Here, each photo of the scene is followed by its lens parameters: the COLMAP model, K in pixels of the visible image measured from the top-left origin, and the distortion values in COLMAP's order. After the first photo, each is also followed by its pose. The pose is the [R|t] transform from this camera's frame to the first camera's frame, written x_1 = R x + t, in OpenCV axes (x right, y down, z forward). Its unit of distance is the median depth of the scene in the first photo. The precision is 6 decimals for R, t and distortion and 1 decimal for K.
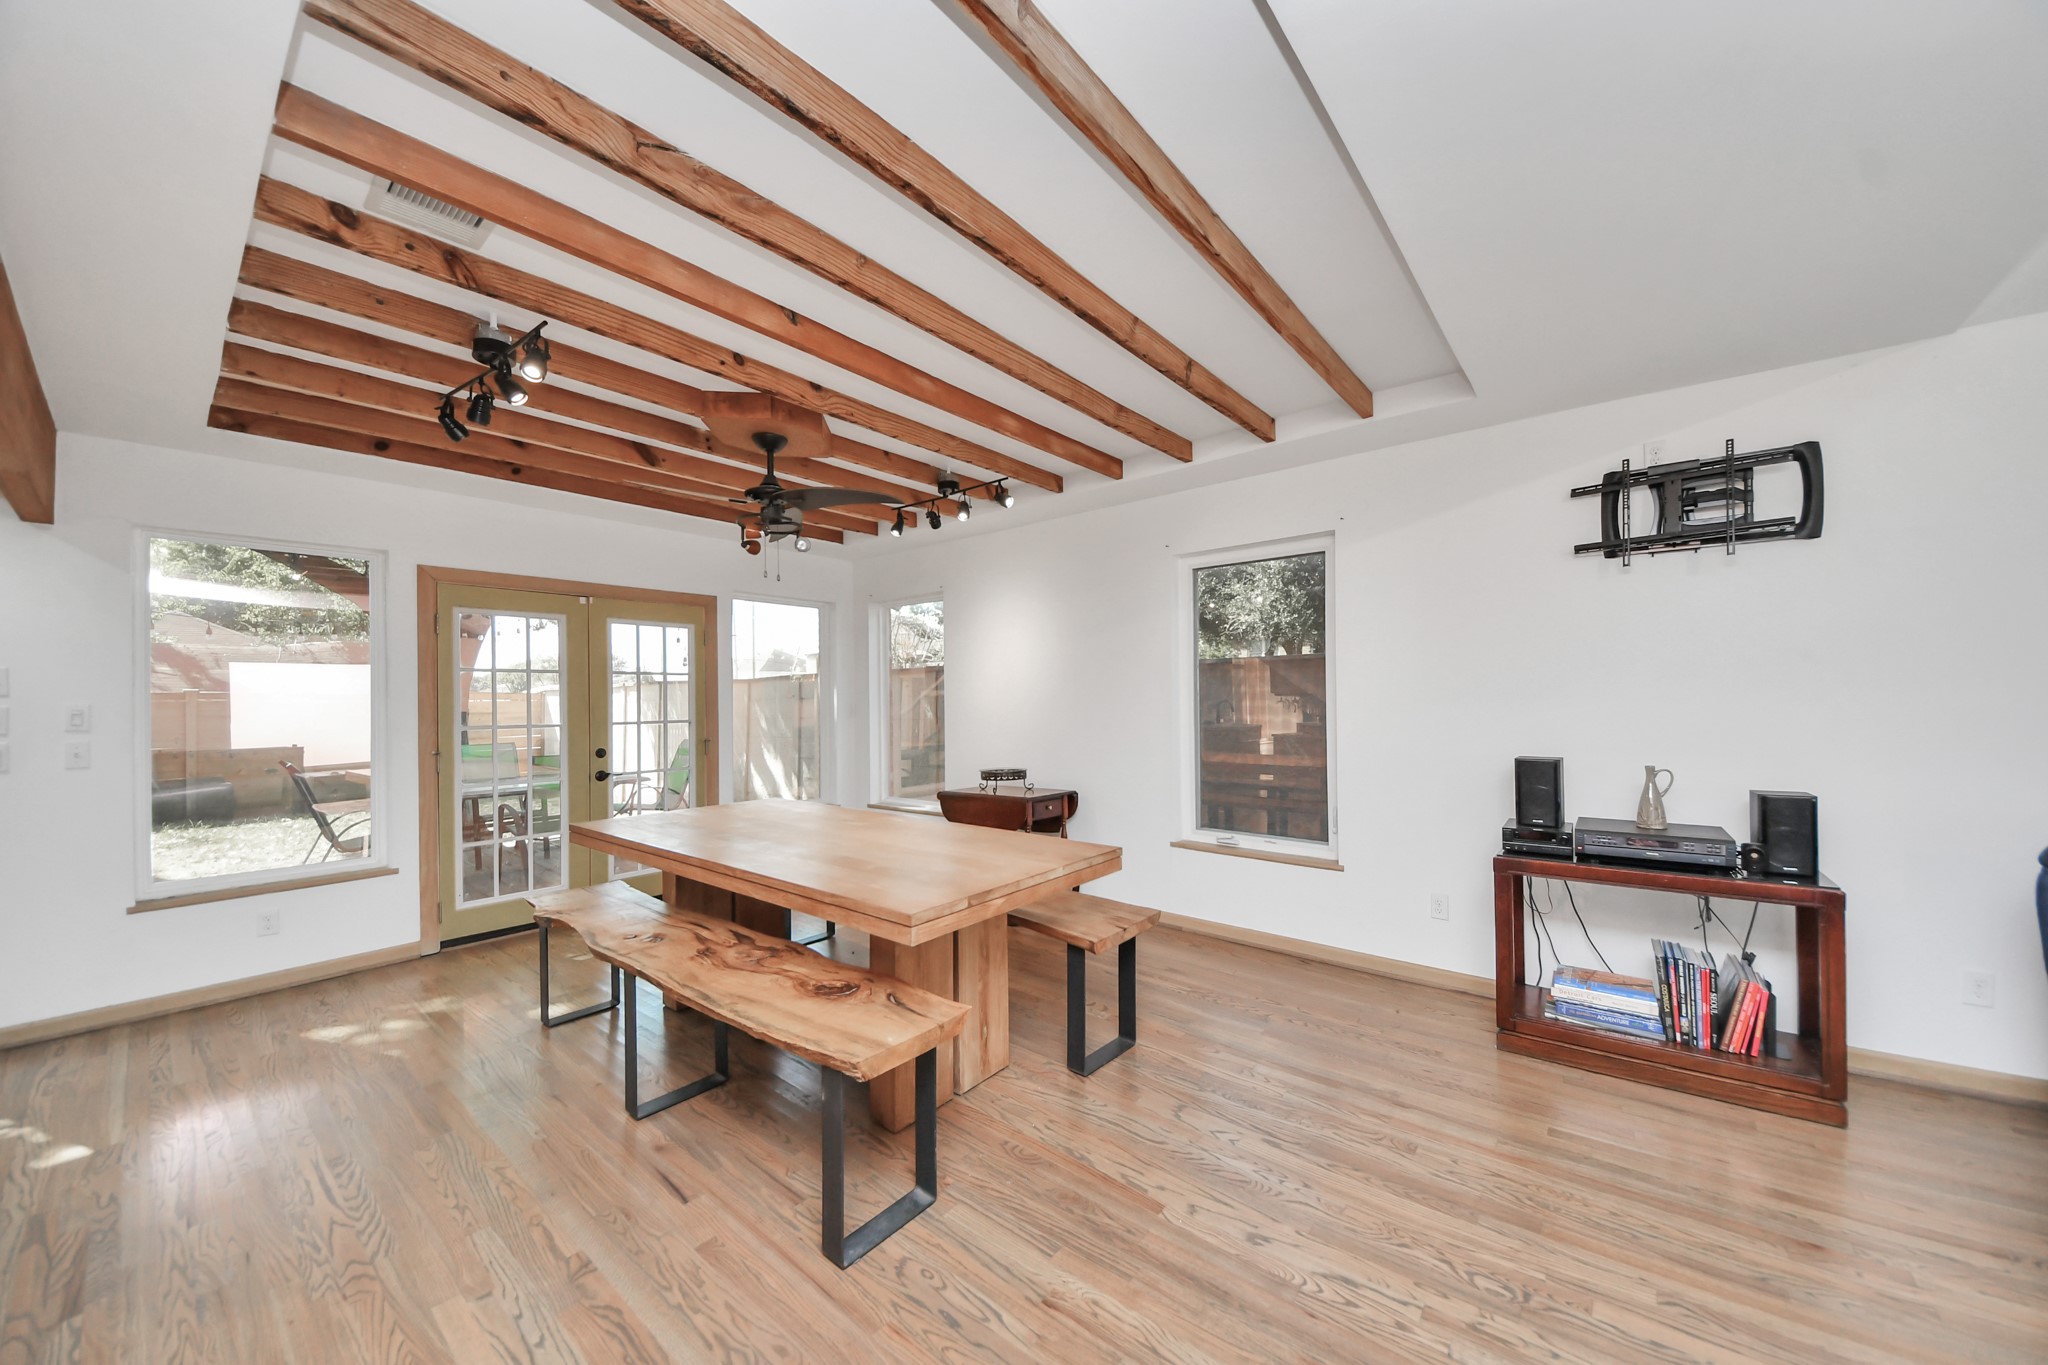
lens RADIAL K [[733.1, 0, 1016.1], [0, 733.1, 701.6], [0, 0, 1]] dist [0.028546, -0.023805]
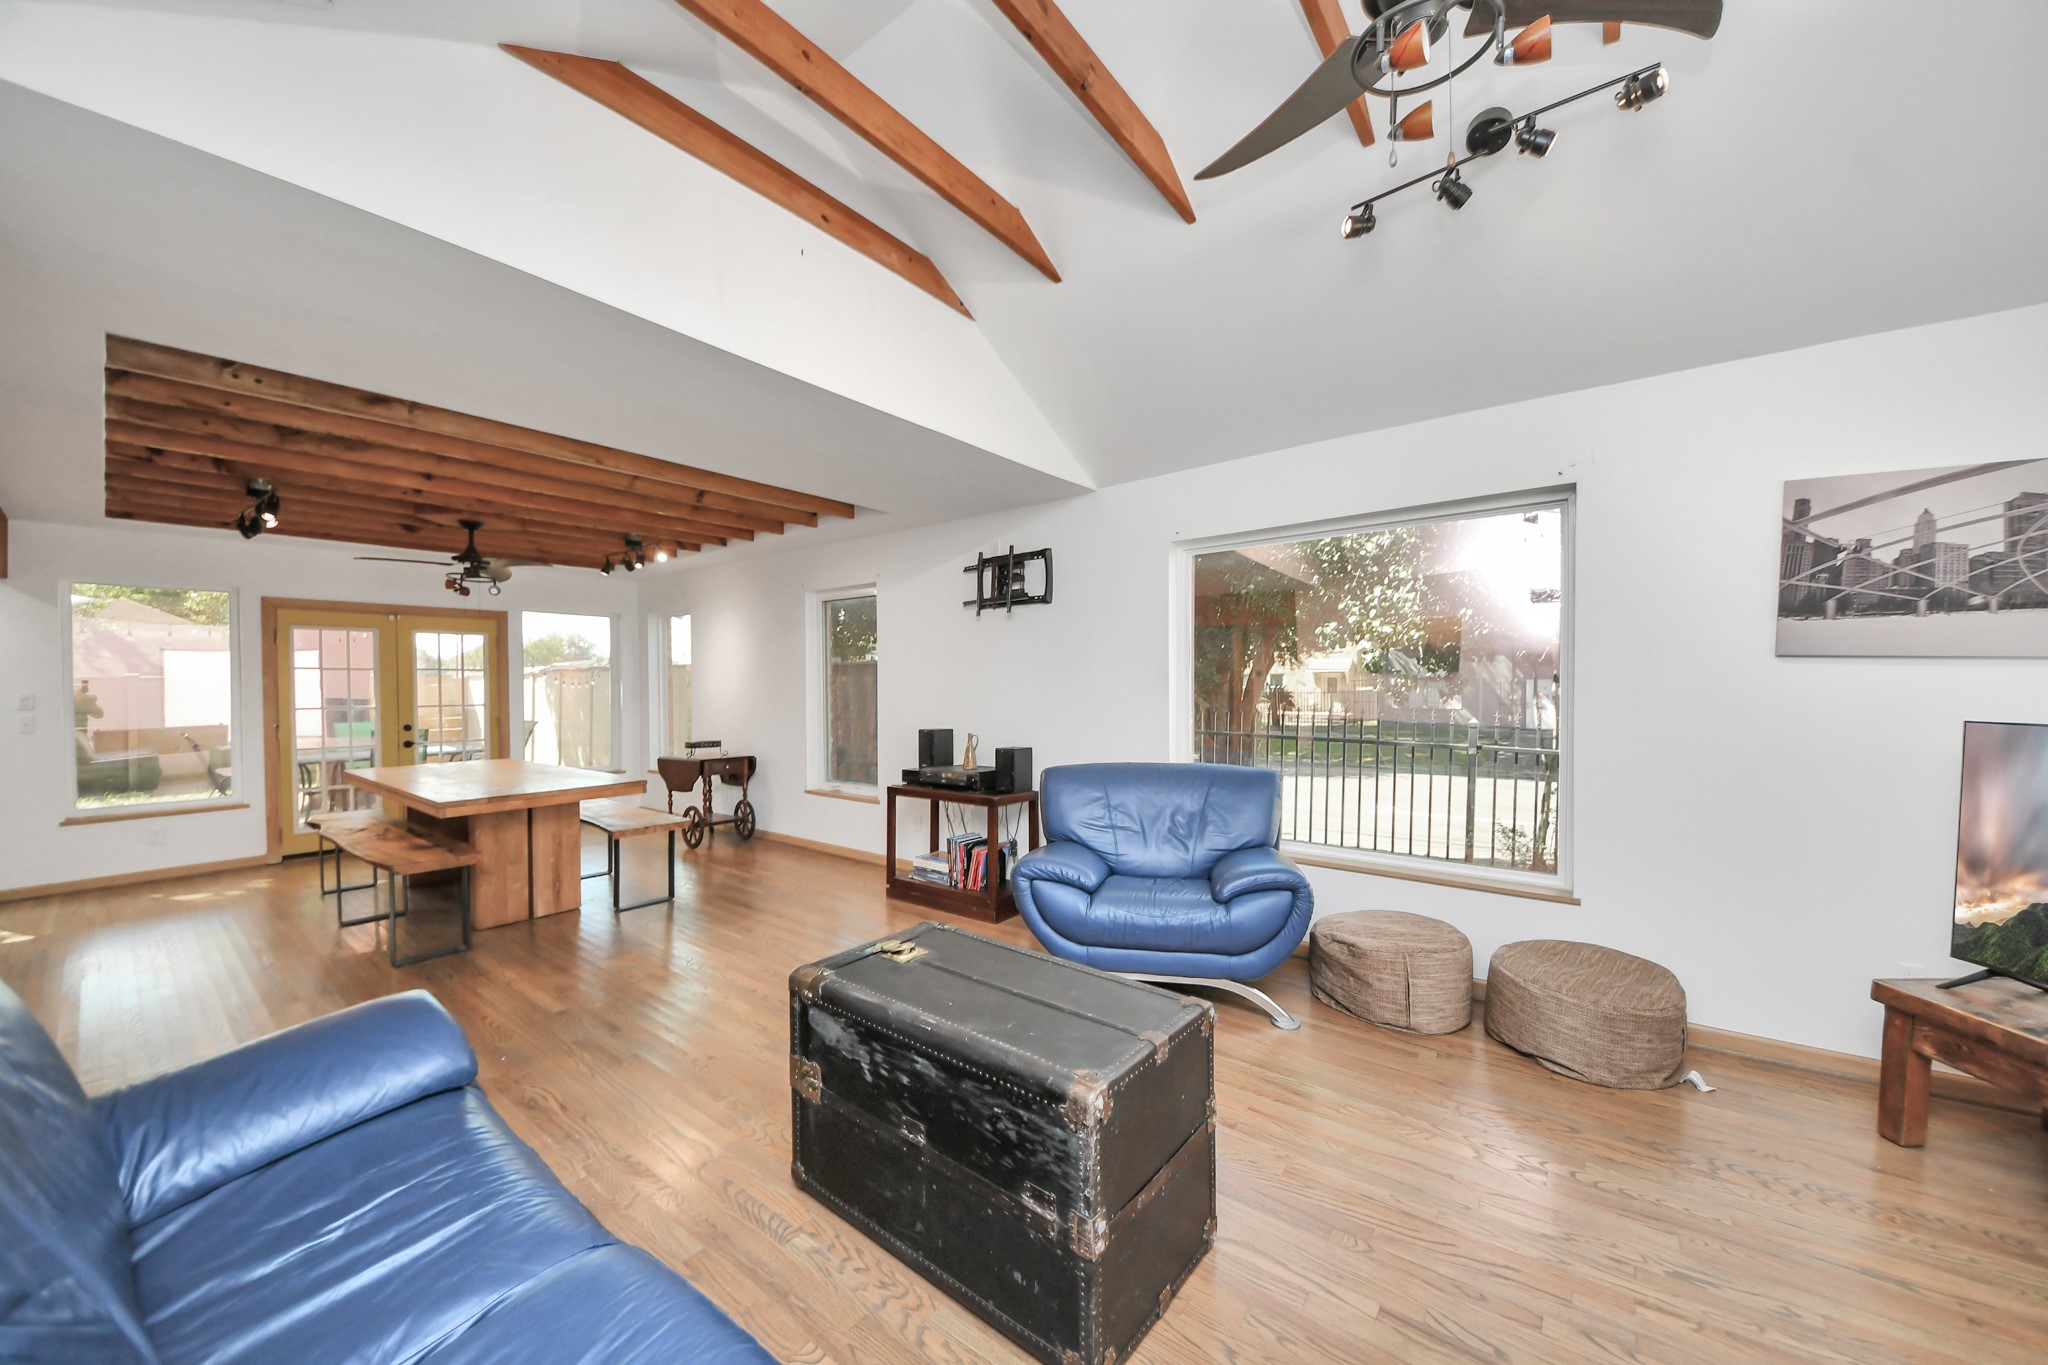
lens RADIAL K [[728.6, 0, 1026.6], [0, 728.6, 711.6], [0, 0, 1]] dist [0.032226, -0.021724]
pose [[0.999460, 0.006430, 0.032216, 0.636959], [-0.007381, 0.999538, 0.029475, -0.010473], [-0.032011, -0.029697, 0.999046, -0.483168]]
